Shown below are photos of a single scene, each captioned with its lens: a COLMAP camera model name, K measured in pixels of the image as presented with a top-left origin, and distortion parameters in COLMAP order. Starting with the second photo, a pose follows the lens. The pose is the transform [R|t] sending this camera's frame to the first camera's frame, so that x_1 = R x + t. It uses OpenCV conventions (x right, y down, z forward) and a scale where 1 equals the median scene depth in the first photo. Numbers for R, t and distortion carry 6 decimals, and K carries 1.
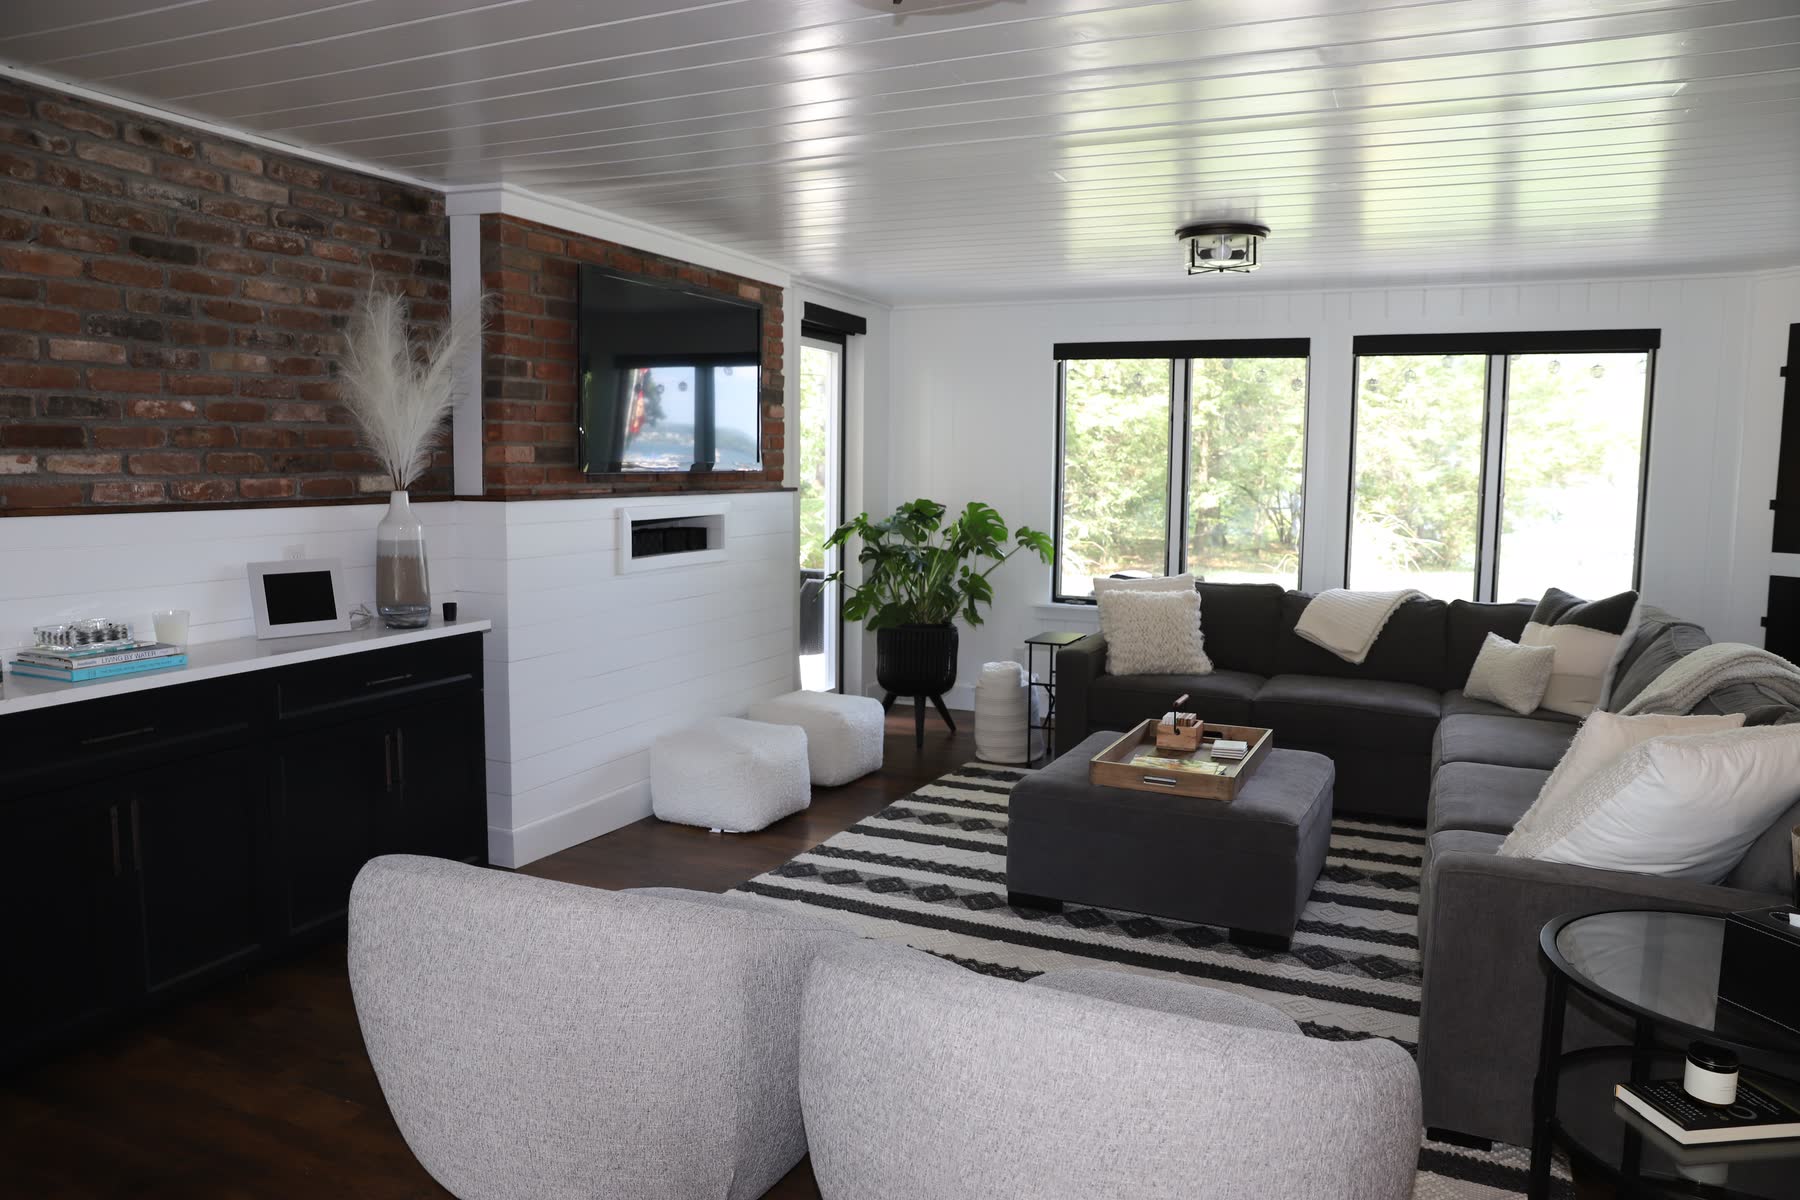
lens RADIAL K [[1238.2, 0, 900.0], [0, 1238.2, 600.0], [0, 0, 1]] dist [-0.110899, 0.088564]
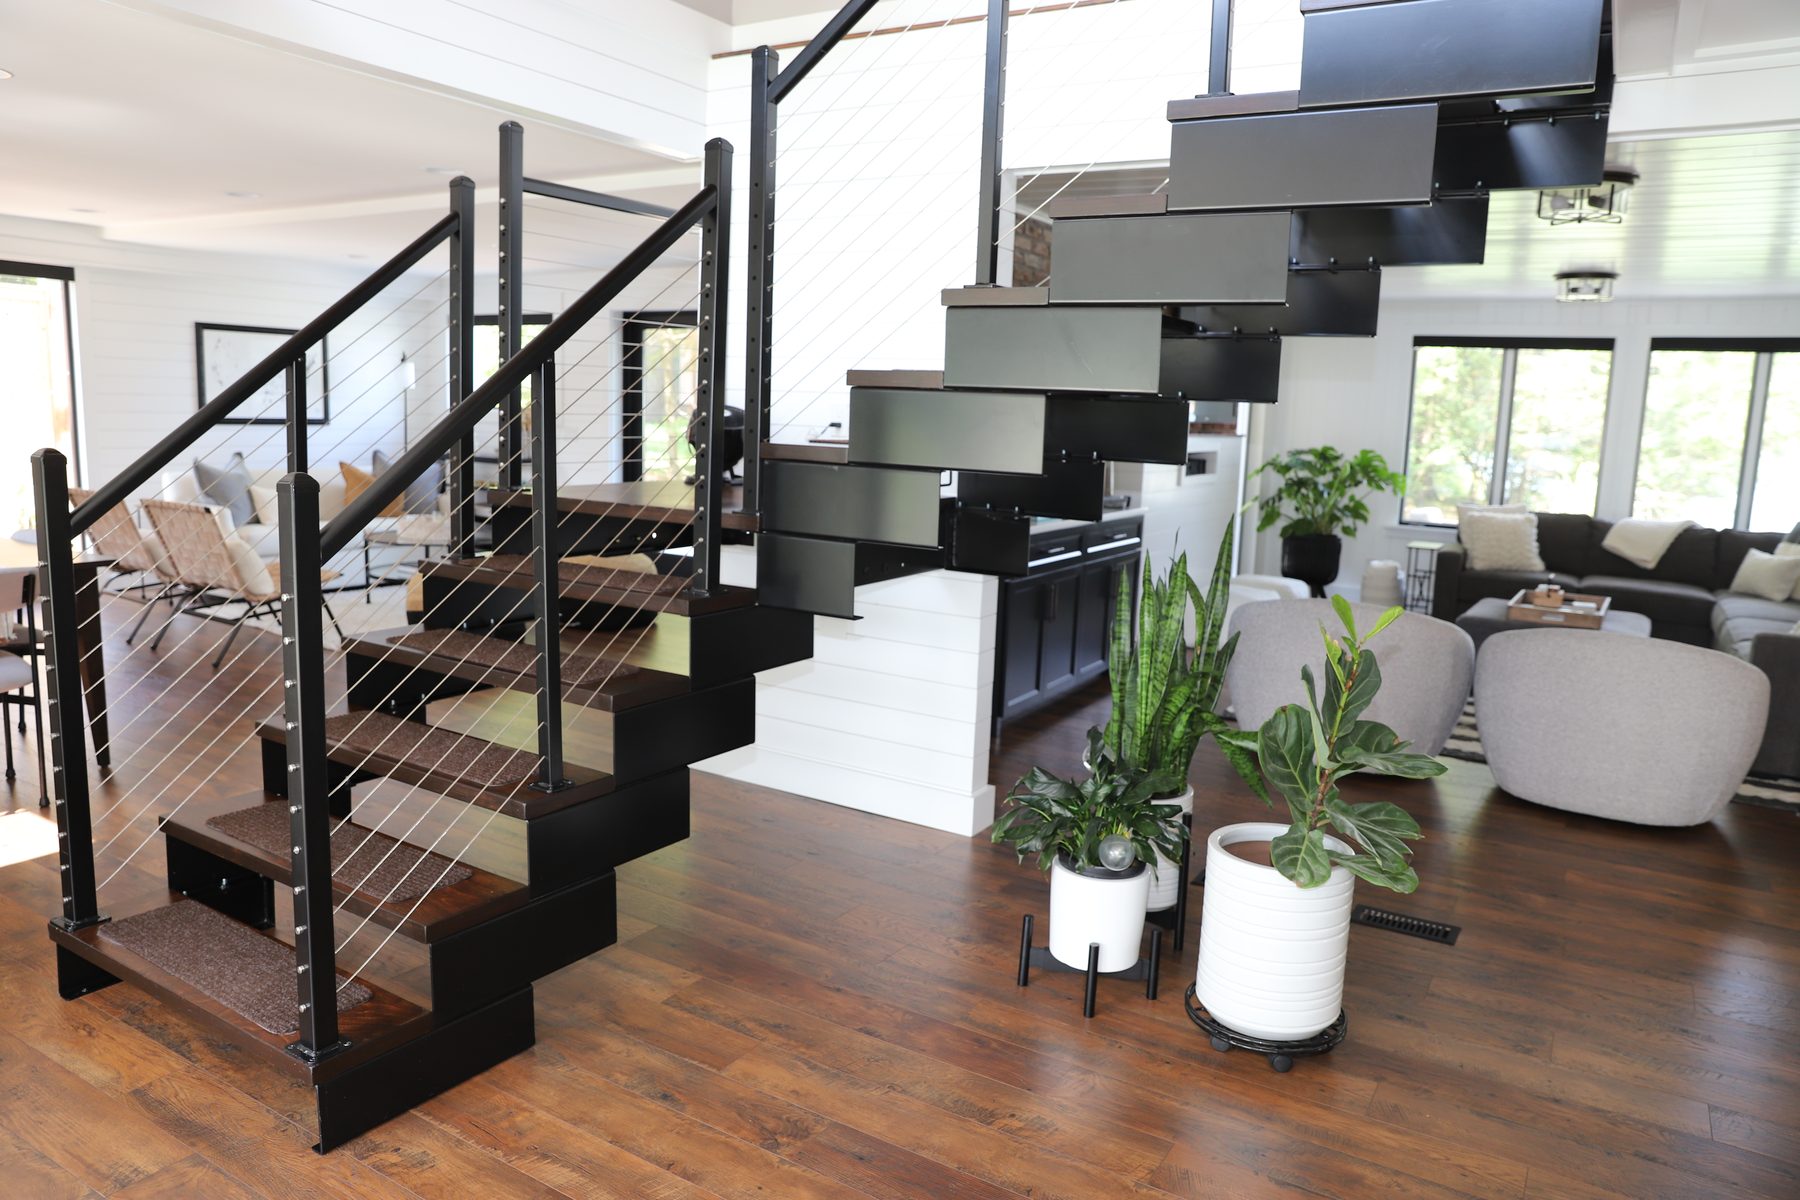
lens RADIAL K [[1238.2, 0, 900.0], [0, 1238.2, 600.0], [0, 0, 1]] dist [-0.110899, 0.088564]
pose [[0.992236, 0.041750, -0.117151, -0.316840], [-0.036706, 0.998317, 0.044892, 0.053662], [0.118828, -0.040243, 0.992099, -0.489076]]
